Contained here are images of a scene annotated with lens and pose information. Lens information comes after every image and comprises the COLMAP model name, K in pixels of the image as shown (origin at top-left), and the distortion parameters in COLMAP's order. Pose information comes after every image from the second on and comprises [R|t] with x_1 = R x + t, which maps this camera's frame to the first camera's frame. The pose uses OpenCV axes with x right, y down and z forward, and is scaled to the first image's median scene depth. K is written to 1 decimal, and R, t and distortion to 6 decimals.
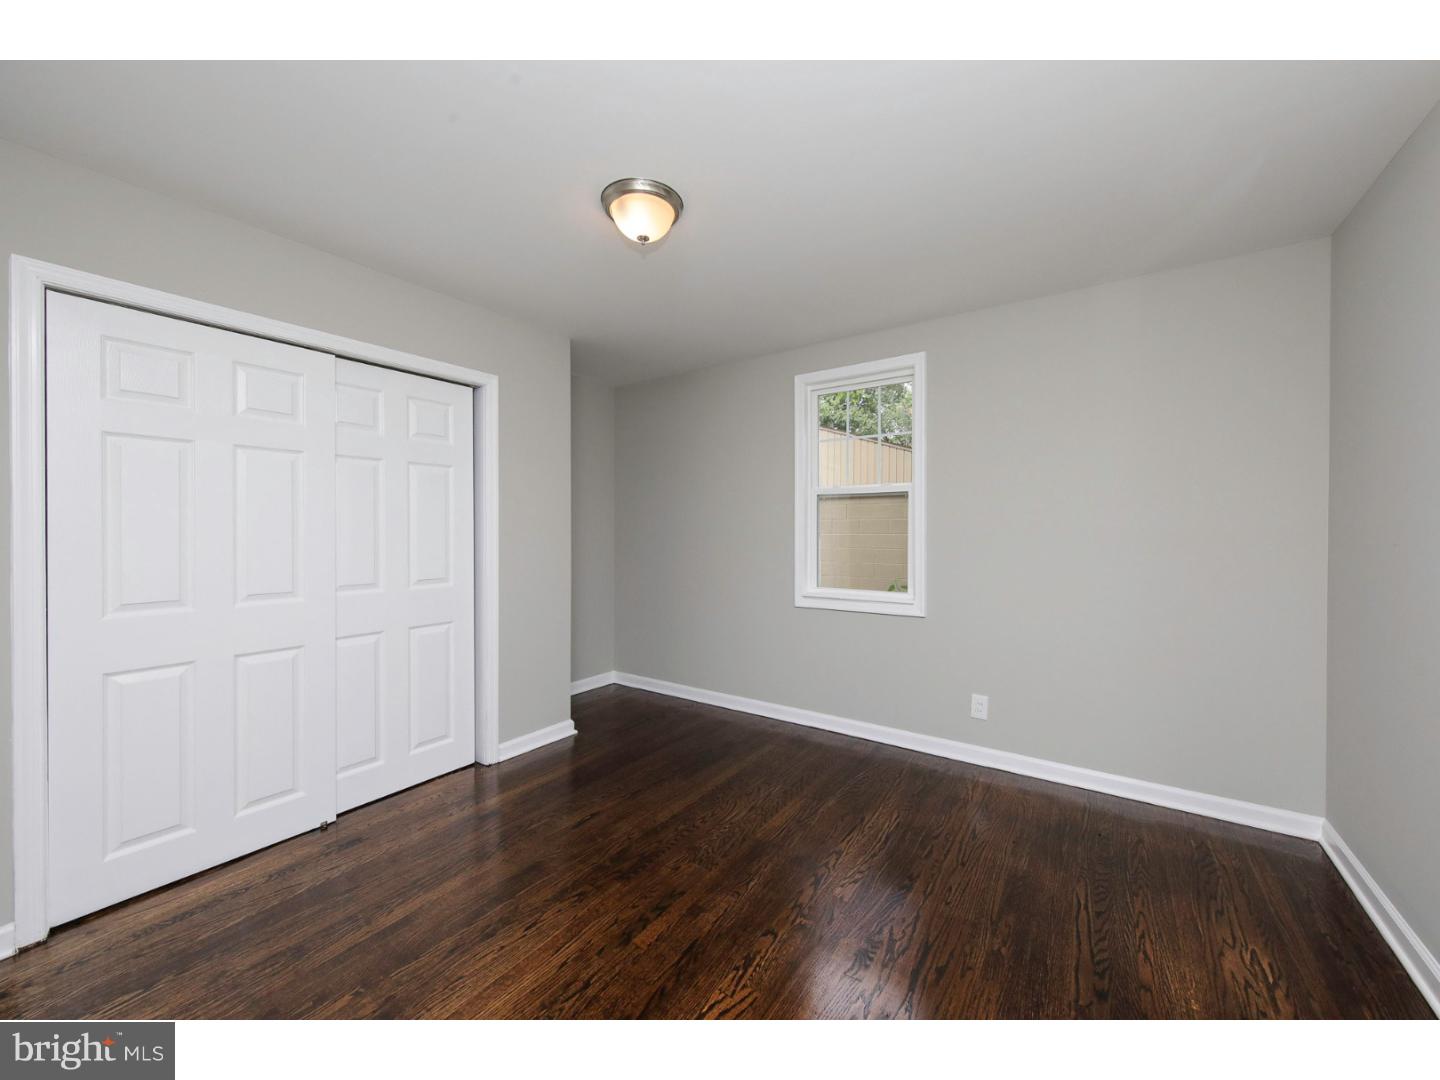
lens RADIAL K [[518.4, 0, 720.5], [0, 518.4, 534.8], [0, 0, 1]] dist [0.010688, -0.000047]
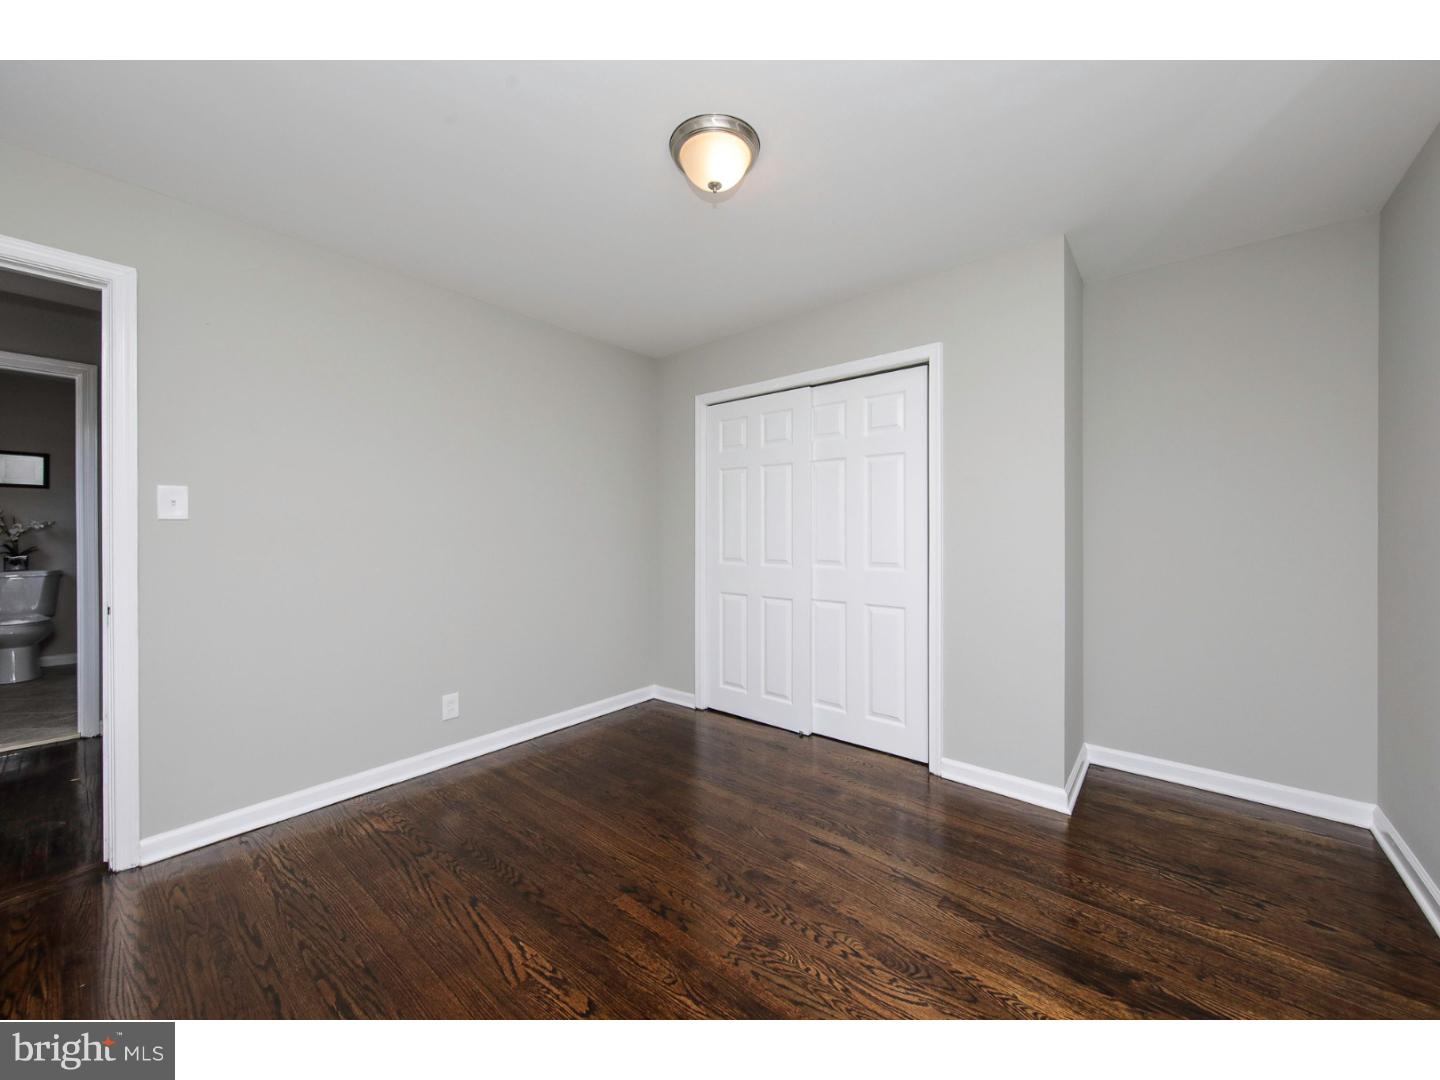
lens RADIAL K [[518.4, 0, 721.0], [0, 518.4, 531.2], [0, 0, 1]] dist [0.010688, -0.000047]
pose [[-0.037380, 0.006839, -0.999278, 0.665947], [-0.001547, 0.999975, 0.006902, 0.018096], [0.999300, 0.001803, -0.037368, 0.925379]]
